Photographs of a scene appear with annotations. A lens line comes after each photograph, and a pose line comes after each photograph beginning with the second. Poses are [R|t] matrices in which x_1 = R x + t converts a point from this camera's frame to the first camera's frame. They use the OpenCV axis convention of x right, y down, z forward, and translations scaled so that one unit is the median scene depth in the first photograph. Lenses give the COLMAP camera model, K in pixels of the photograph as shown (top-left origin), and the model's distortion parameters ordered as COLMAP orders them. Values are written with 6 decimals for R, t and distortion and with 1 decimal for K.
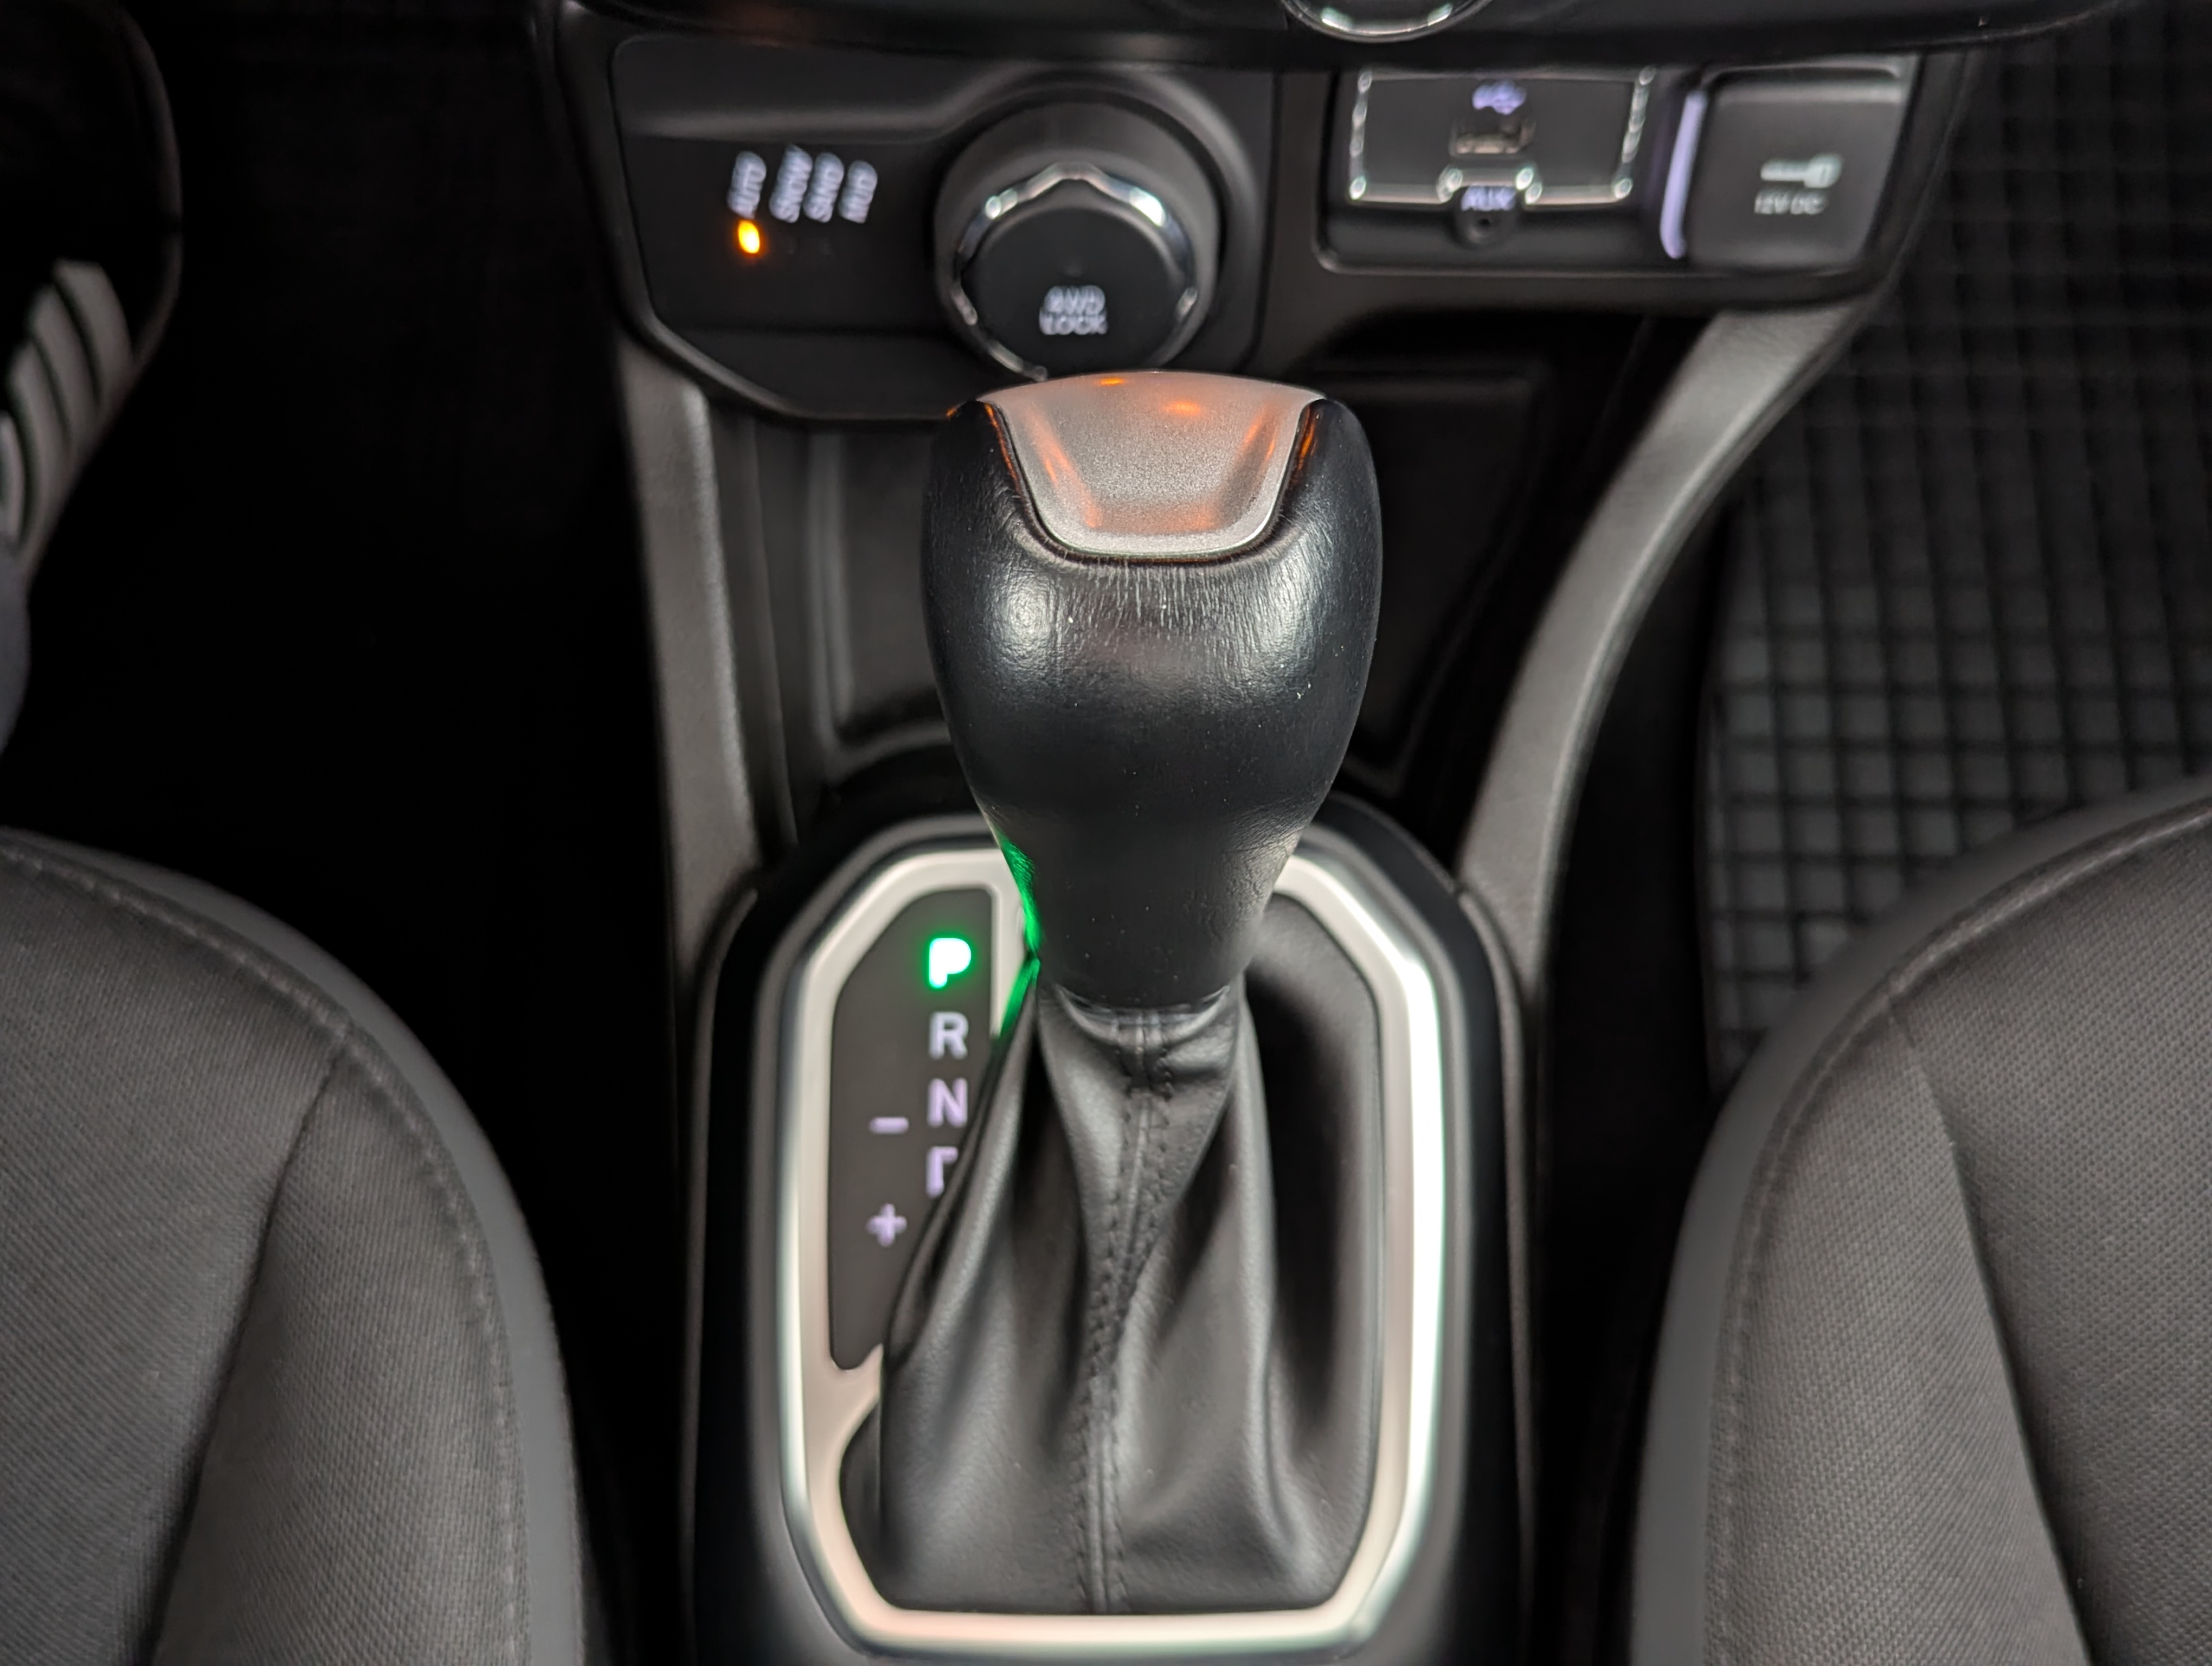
lens RADIAL K [[2035.3, 0, 1183.1], [0, 2035.3, 793.0], [0, 0, 1]] dist [0.018660, 0.000000]
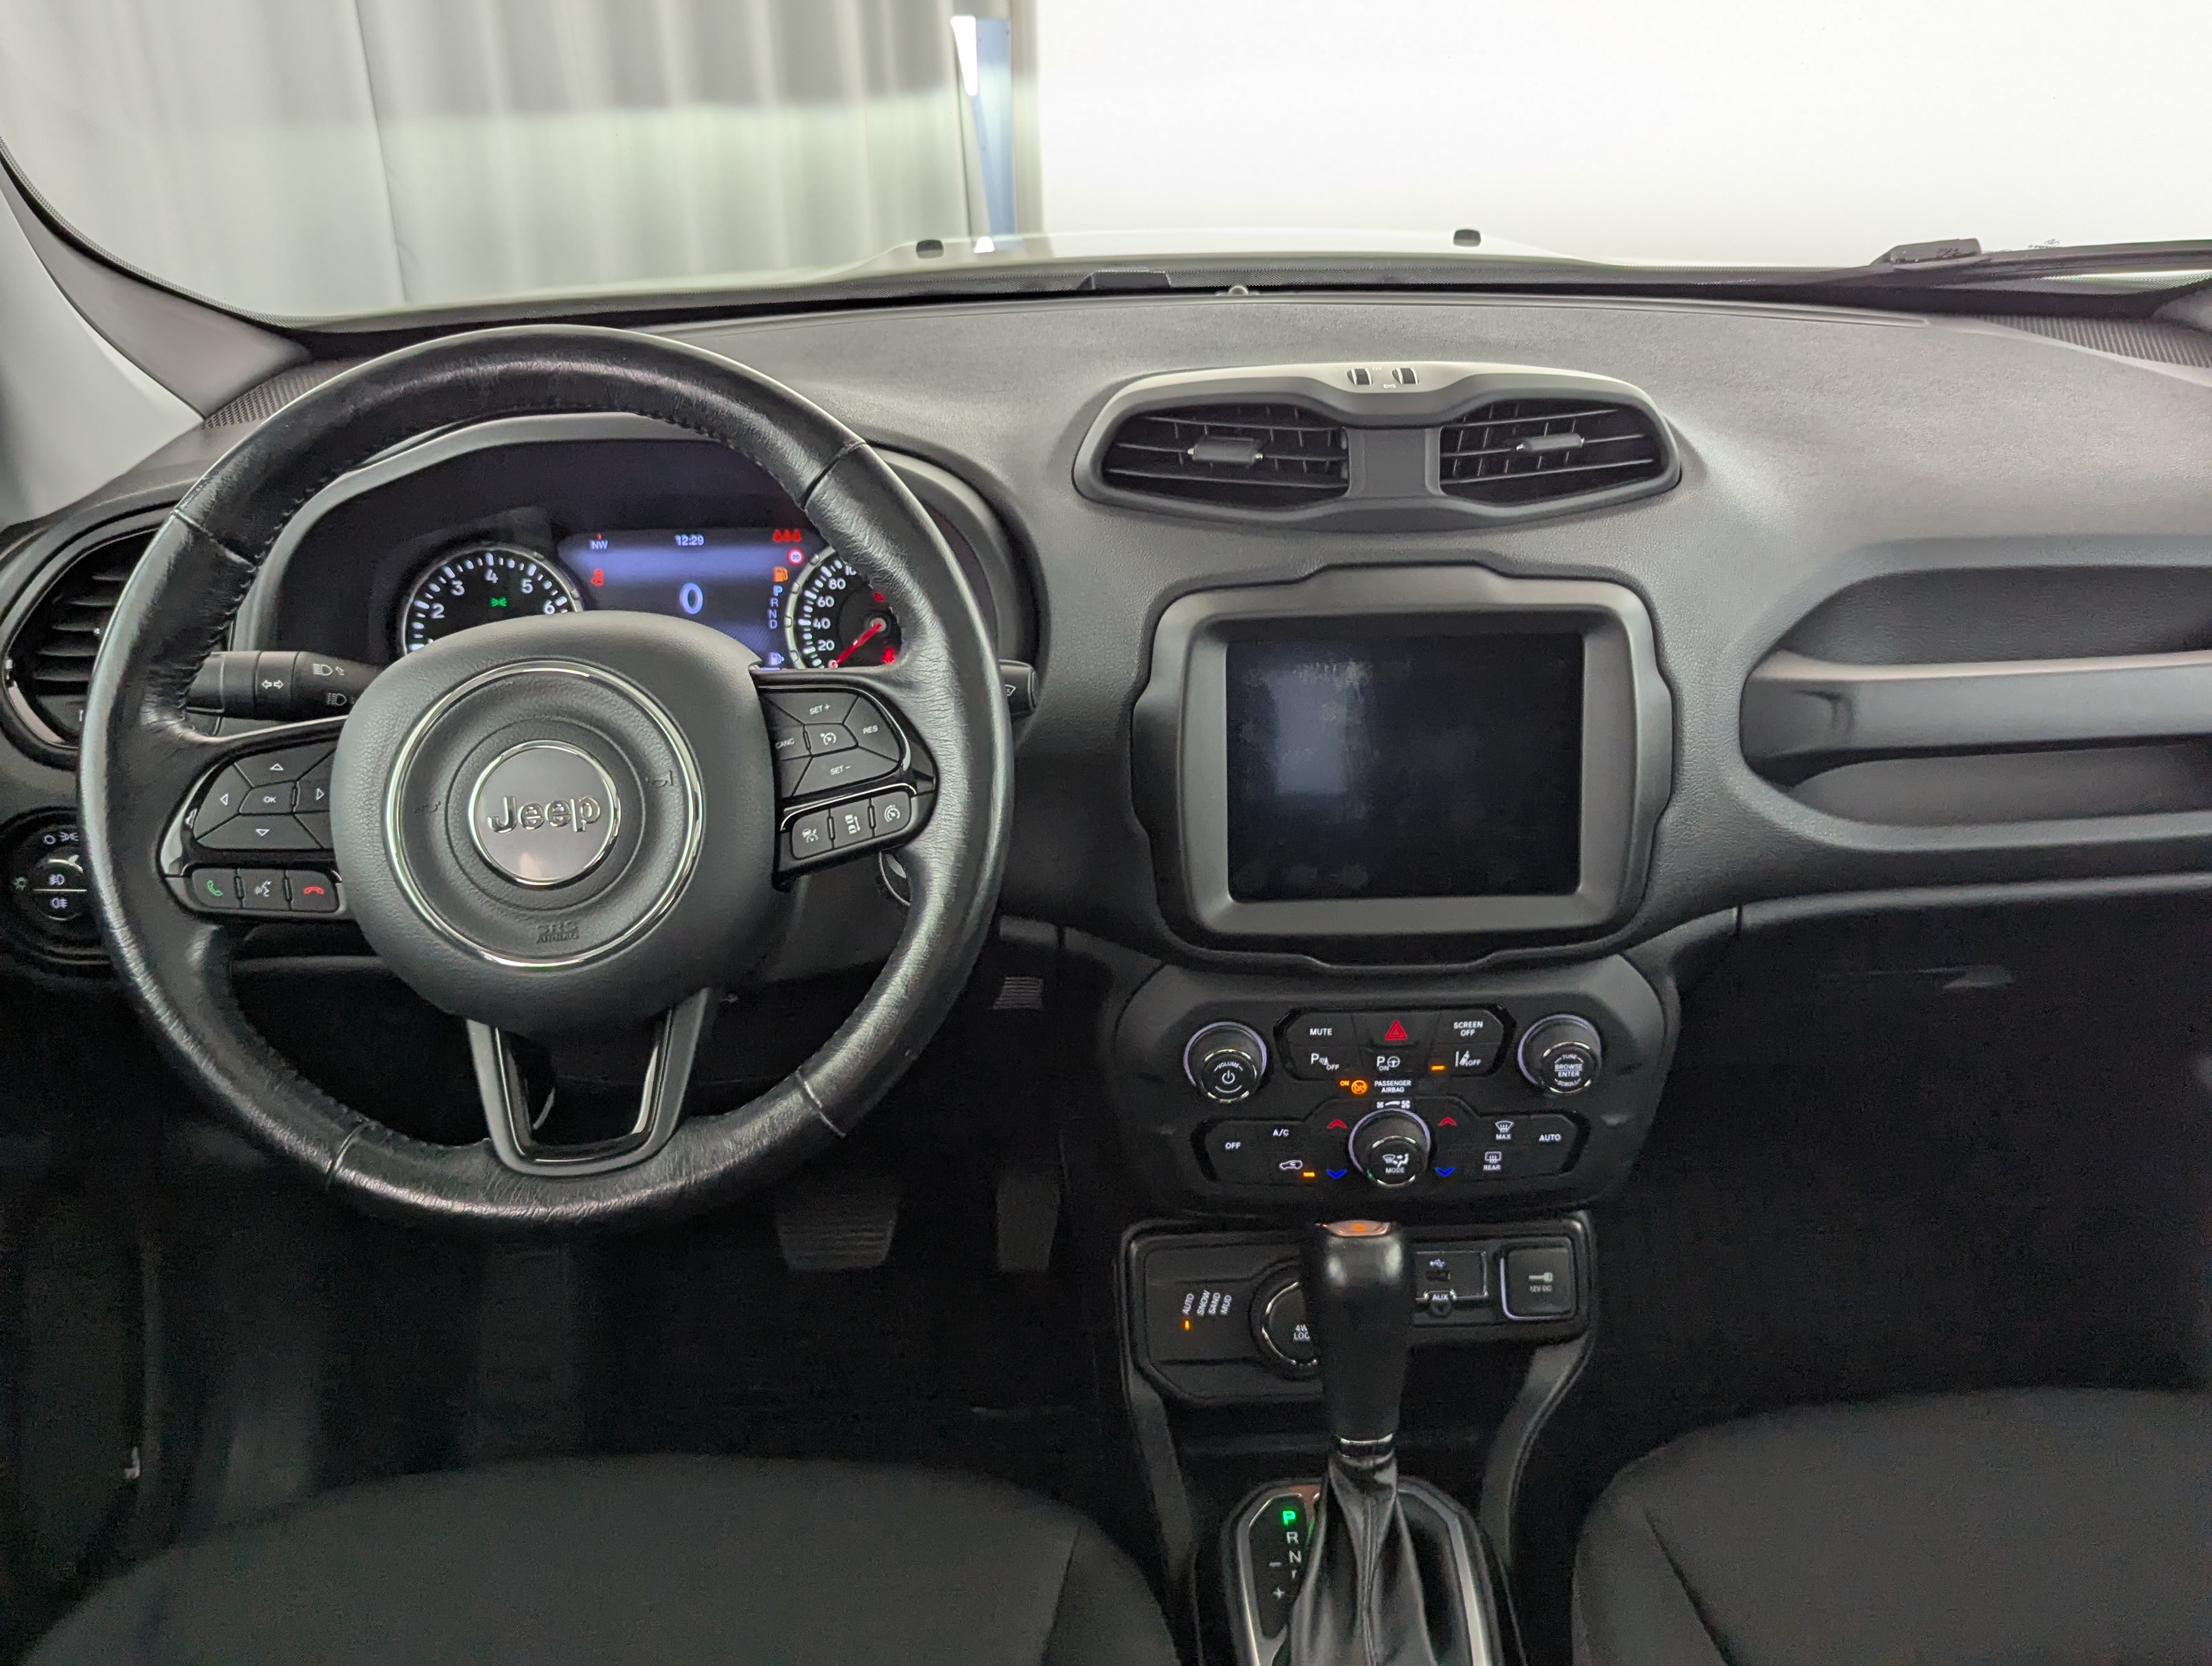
lens RADIAL K [[2035.3, 0, 1124.1], [0, 2035.3, 817.8], [0, 0, 1]] dist [0.018660, 0.000000]
pose [[0.998807, -0.046747, 0.014129, -0.316621], [0.041264, 0.653122, -0.756128, 1.472724], [0.026119, 0.755809, 0.654271, -1.464627]]
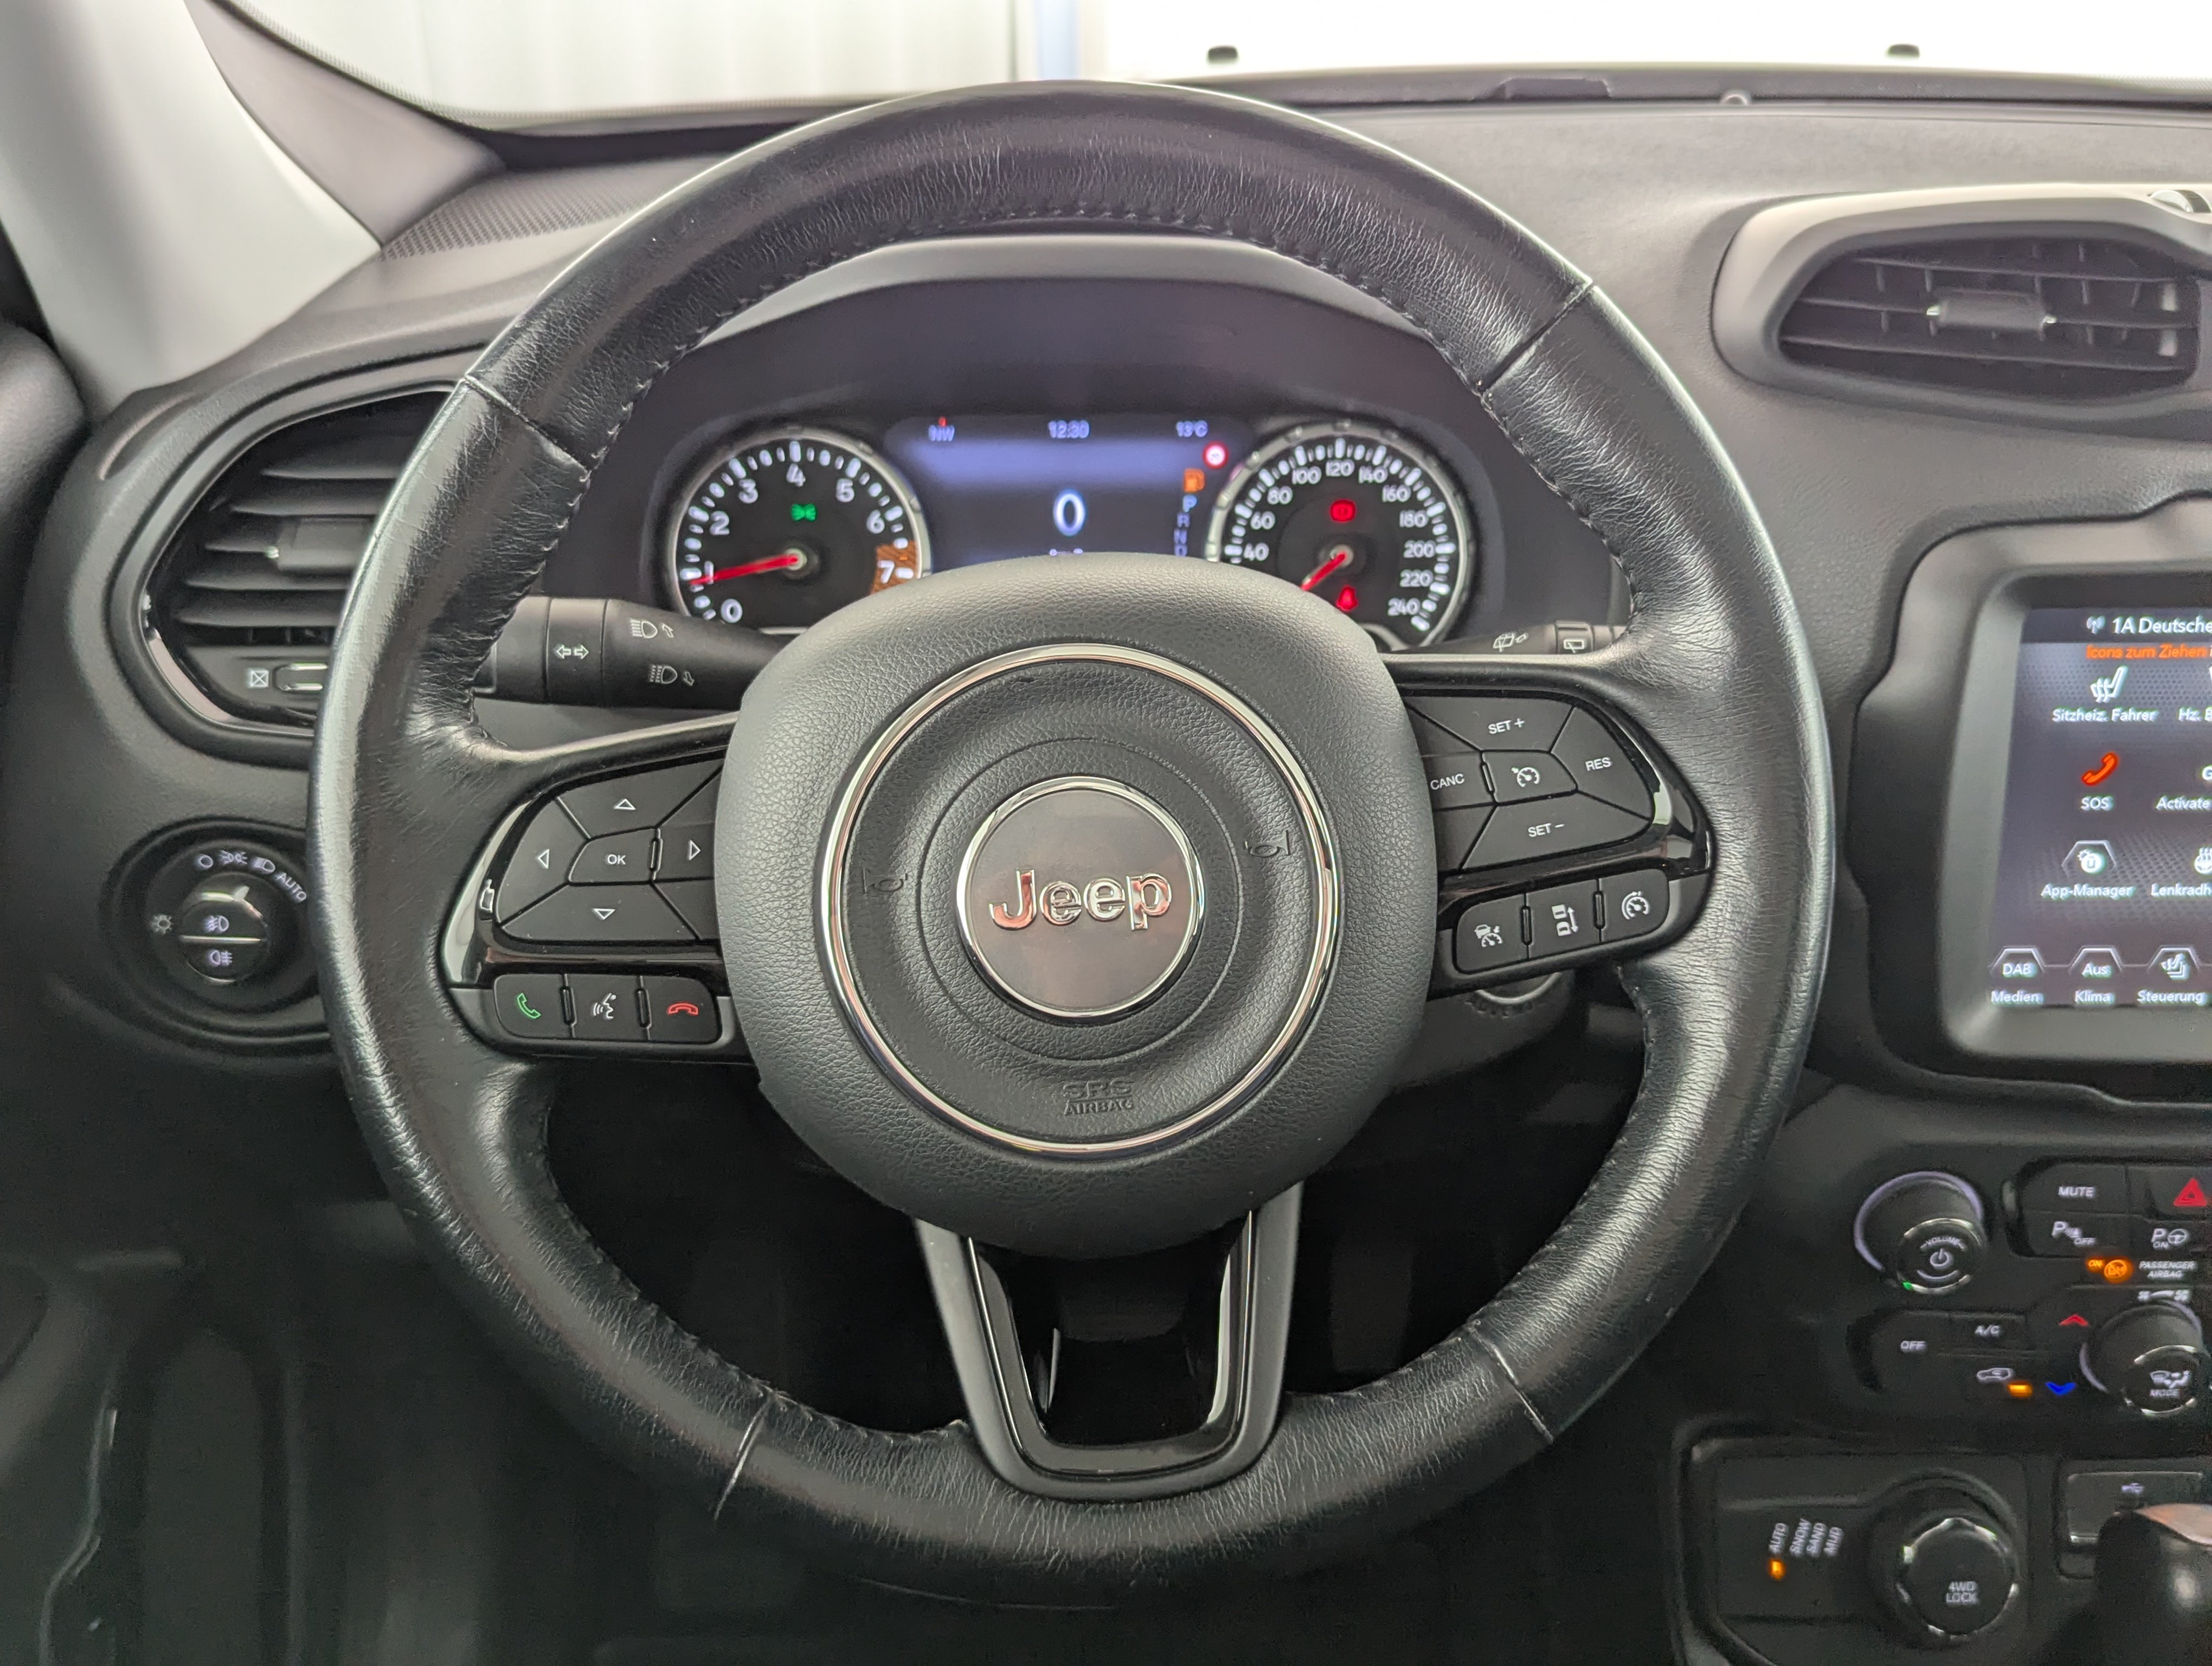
lens RADIAL K [[2035.3, 0, 1062.4], [0, 2035.3, 779.2], [0, 0, 1]] dist [0.018660, 0.000000]
pose [[0.999682, -0.023581, -0.008885, -0.907227], [0.009650, 0.683941, -0.729474, 0.685667], [0.023278, 0.729156, 0.683951, -0.999909]]
